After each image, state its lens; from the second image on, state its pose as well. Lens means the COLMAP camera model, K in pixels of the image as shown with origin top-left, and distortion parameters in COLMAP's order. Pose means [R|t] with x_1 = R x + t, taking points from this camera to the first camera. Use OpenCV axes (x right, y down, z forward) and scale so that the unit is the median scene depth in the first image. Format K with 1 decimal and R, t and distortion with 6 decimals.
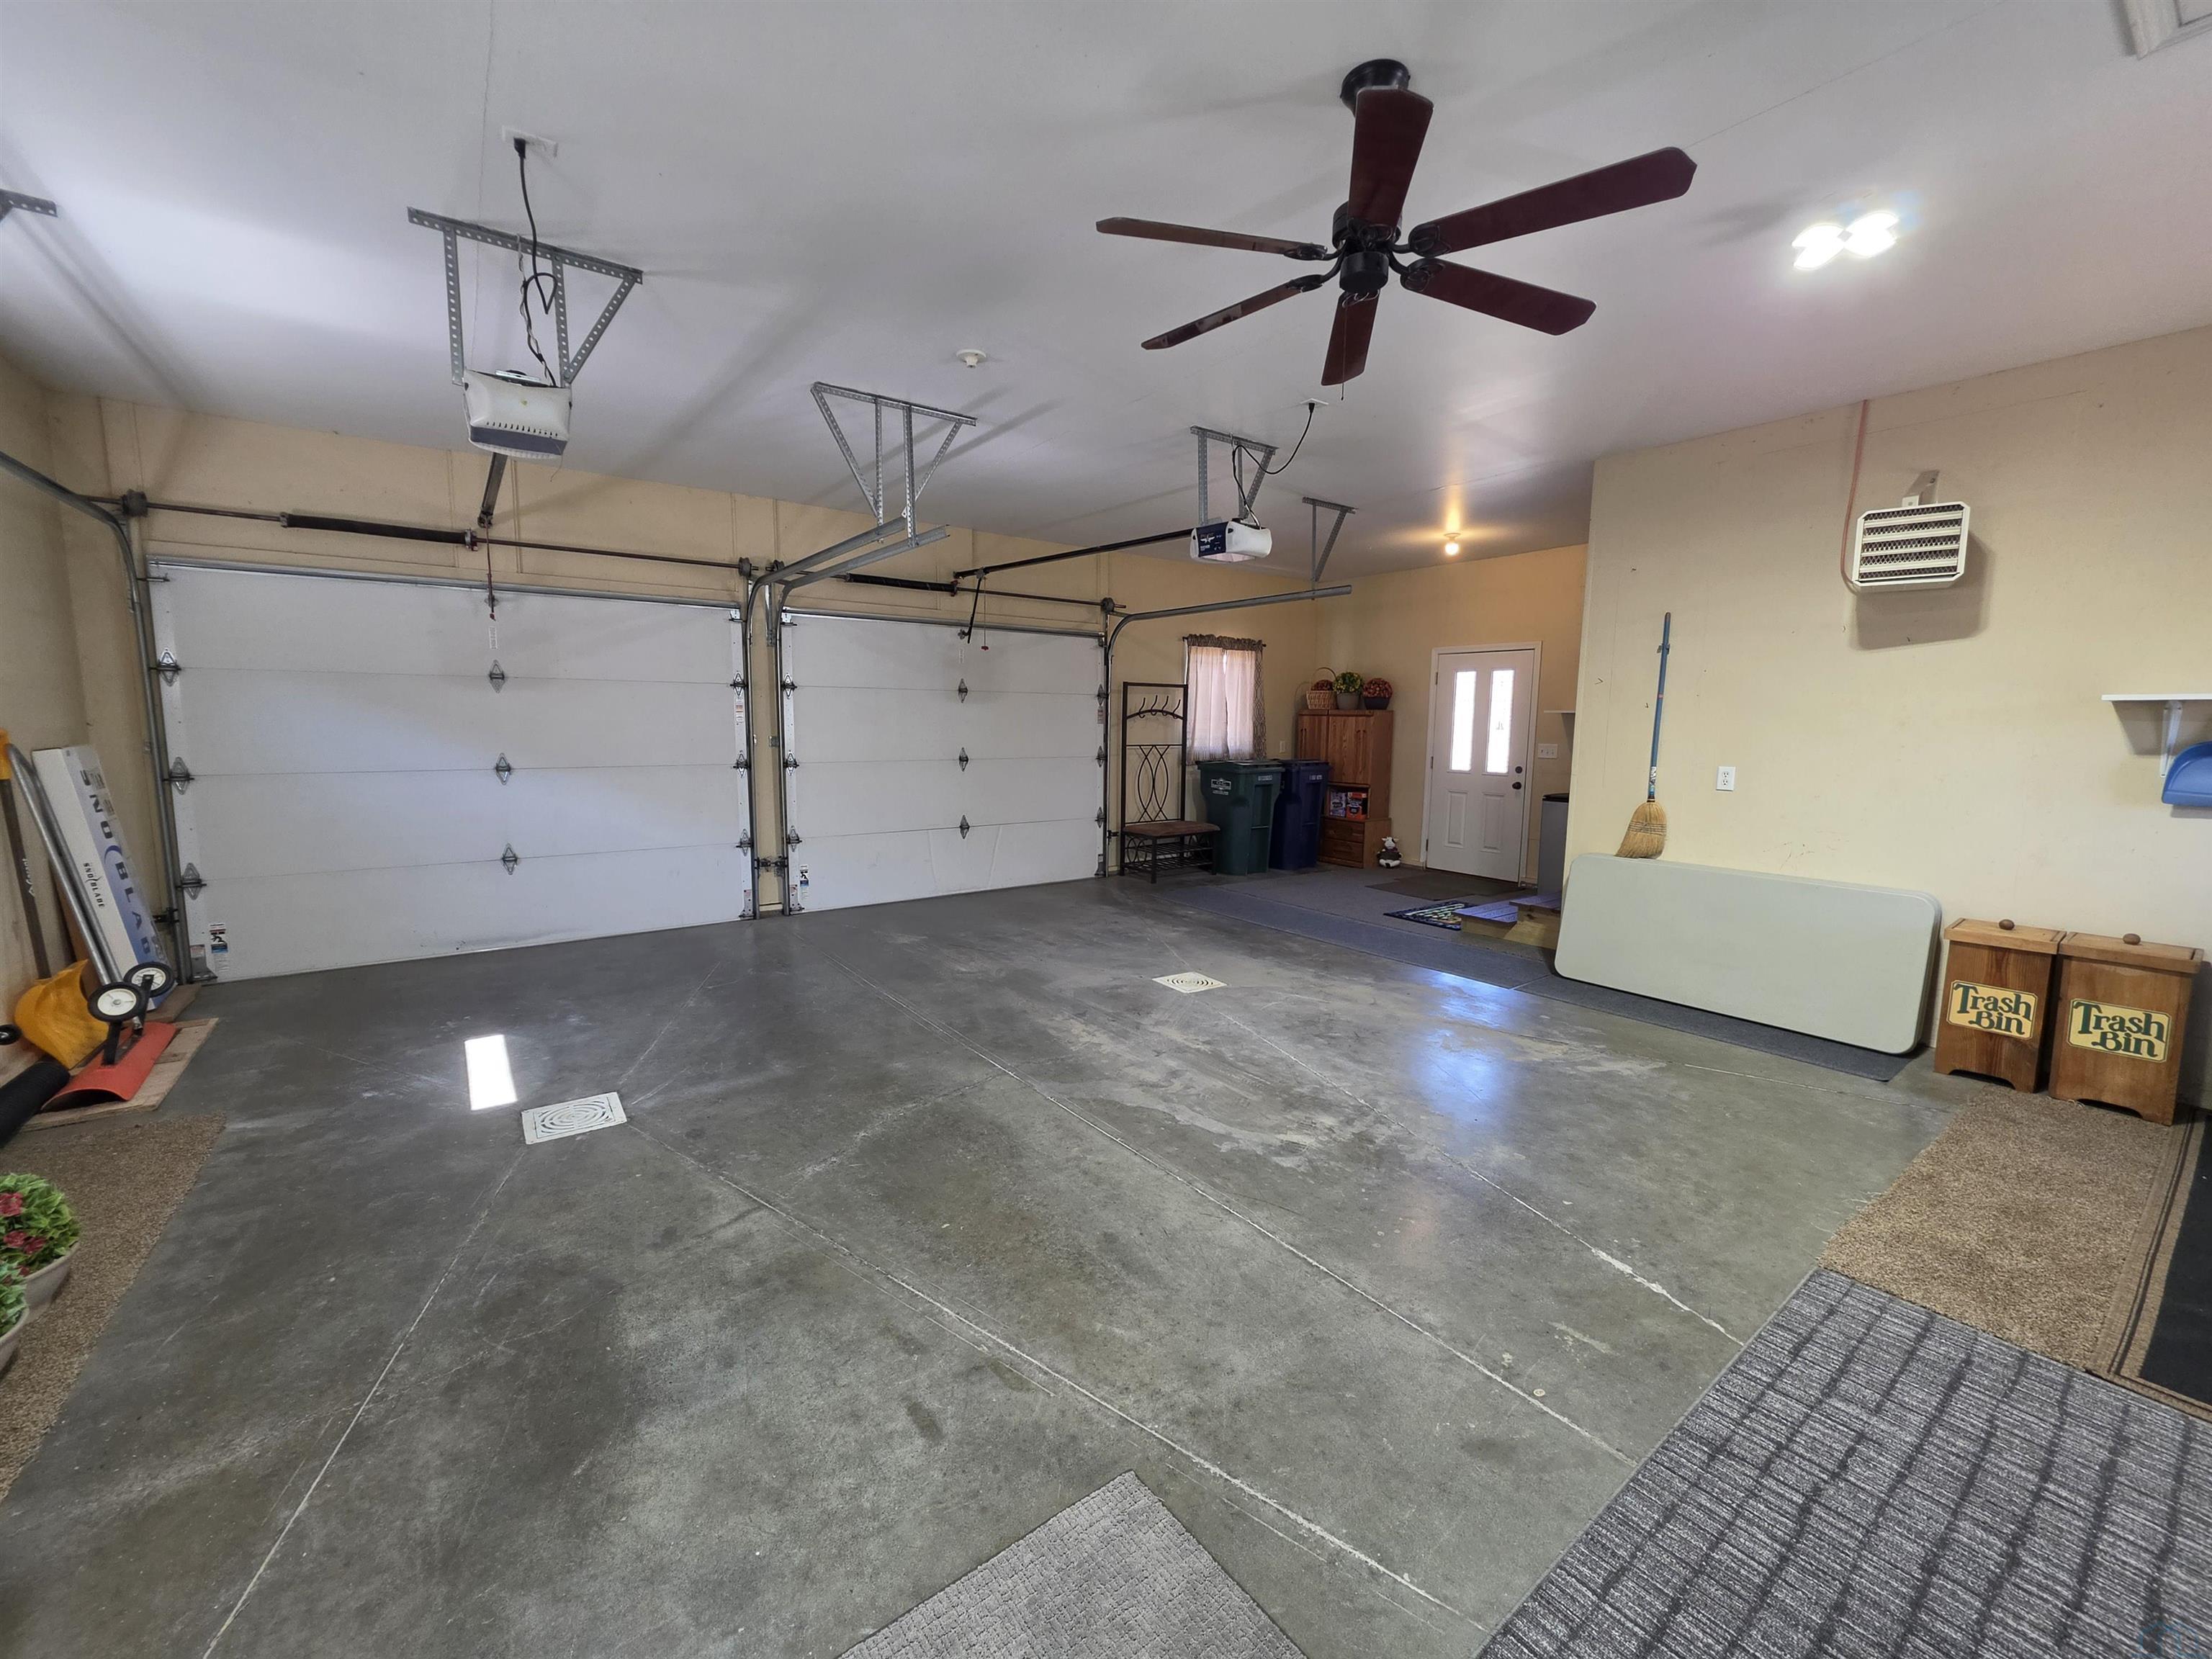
lens RADIAL K [[883.8, 0, 1103.8], [0, 883.8, 822.4], [0, 0, 1]] dist [-0.001837, 0.000153]
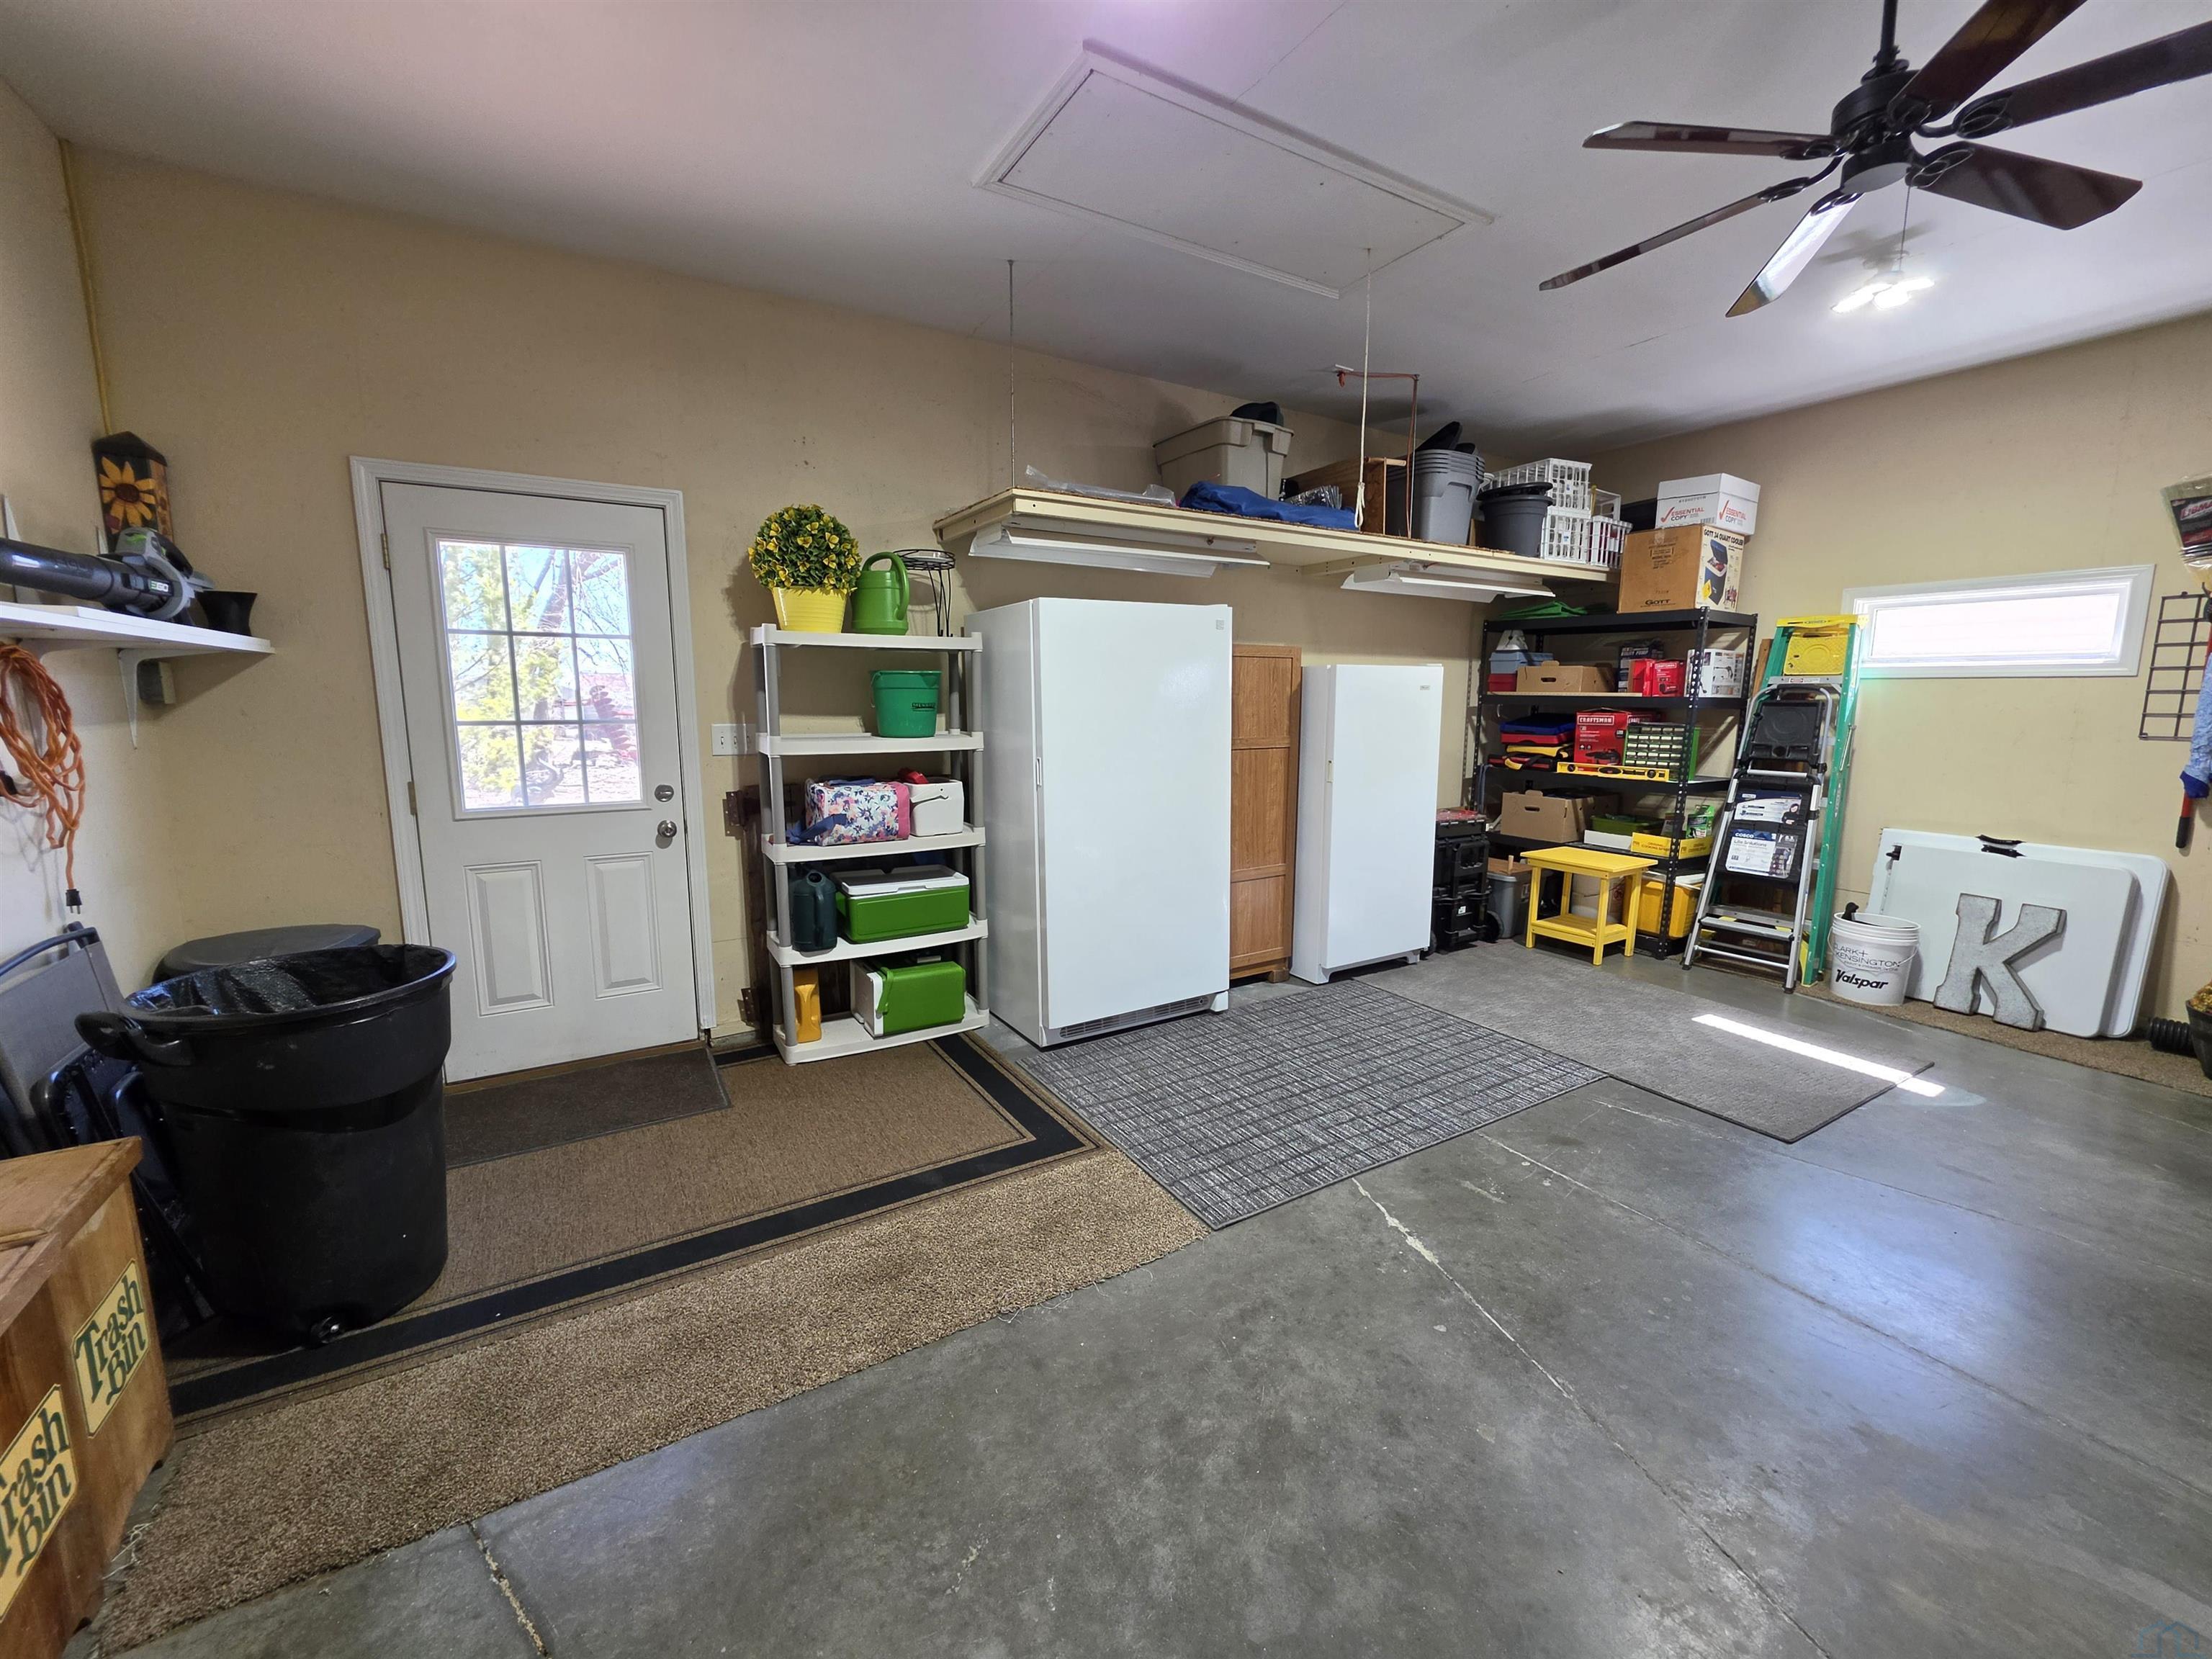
lens RADIAL K [[883.8, 0, 1103.8], [0, 883.8, 822.4], [0, 0, 1]] dist [-0.001837, 0.000153]
pose [[-0.994968, -0.027570, 0.096323, 0.551276], [-0.001795, 0.966145, 0.257993, -0.132156], [-0.100175, 0.256522, -0.961333, 1.206948]]
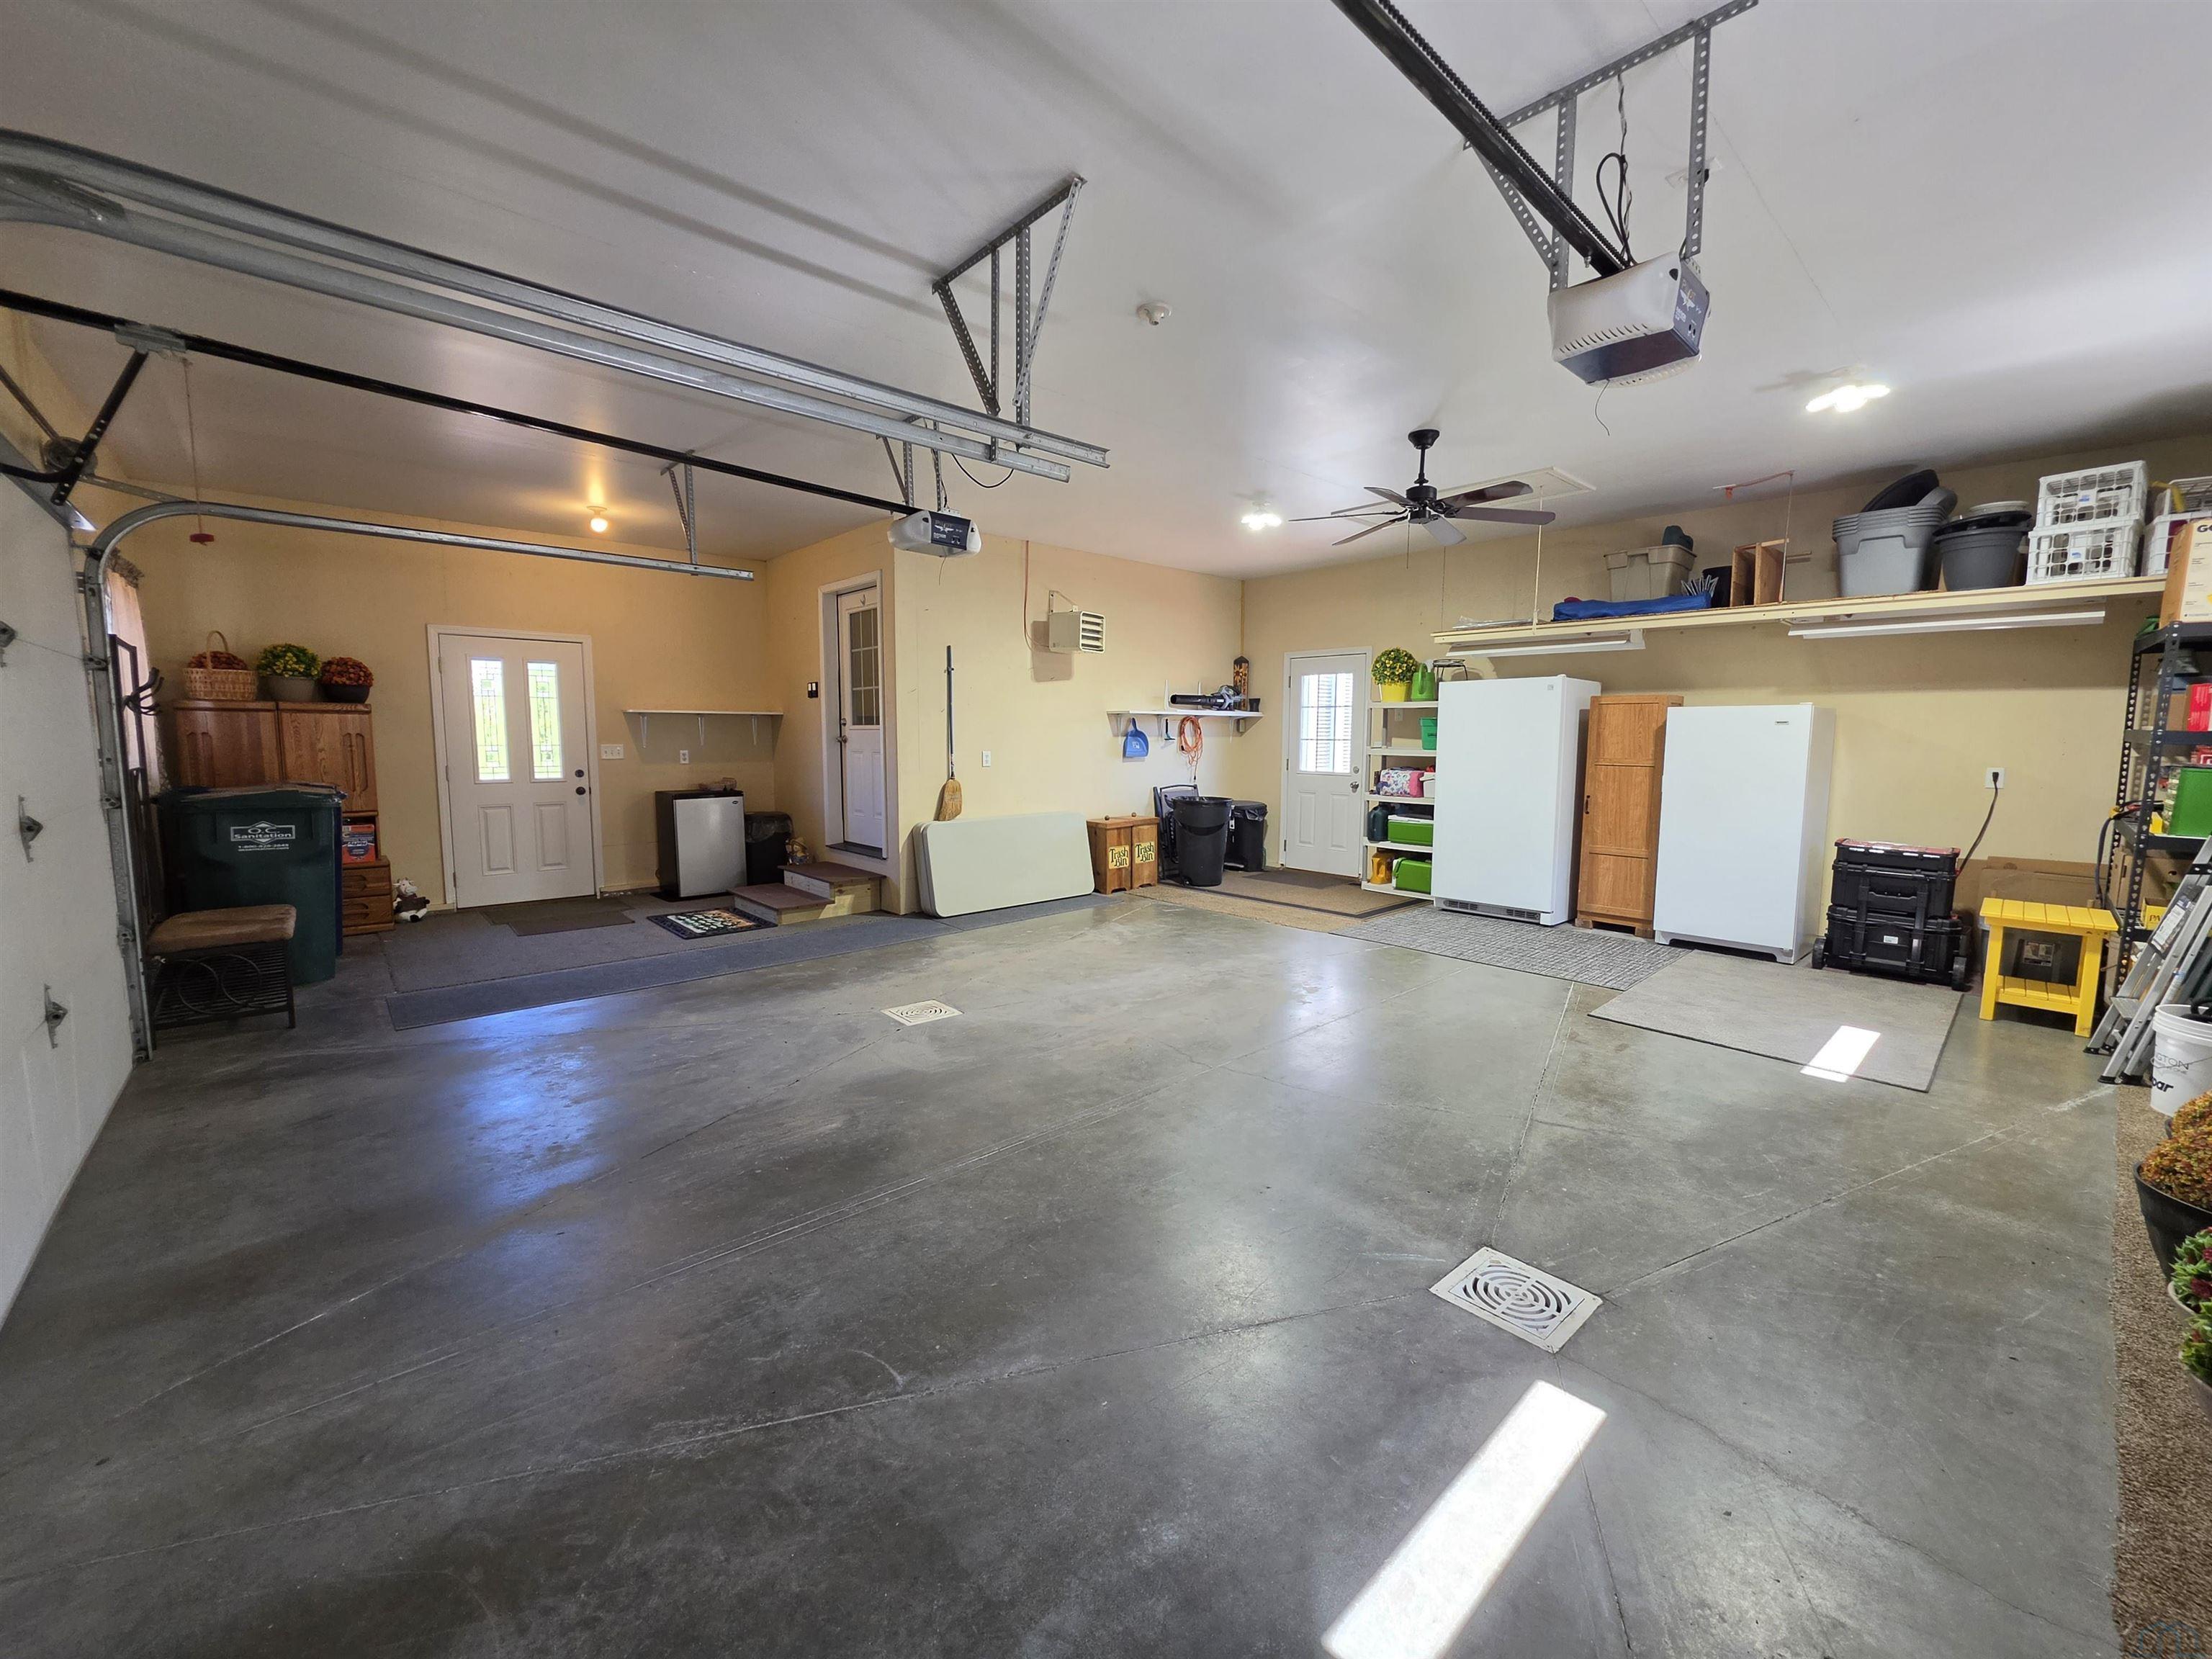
lens RADIAL K [[883.8, 0, 1103.8], [0, 883.8, 822.4], [0, 0, 1]] dist [-0.001837, 0.000153]
pose [[-0.100543, -0.112784, 0.988519, -1.083540], [0.109752, 0.986233, 0.123686, -0.138244], [-0.988861, 0.120928, -0.086781, 1.195301]]
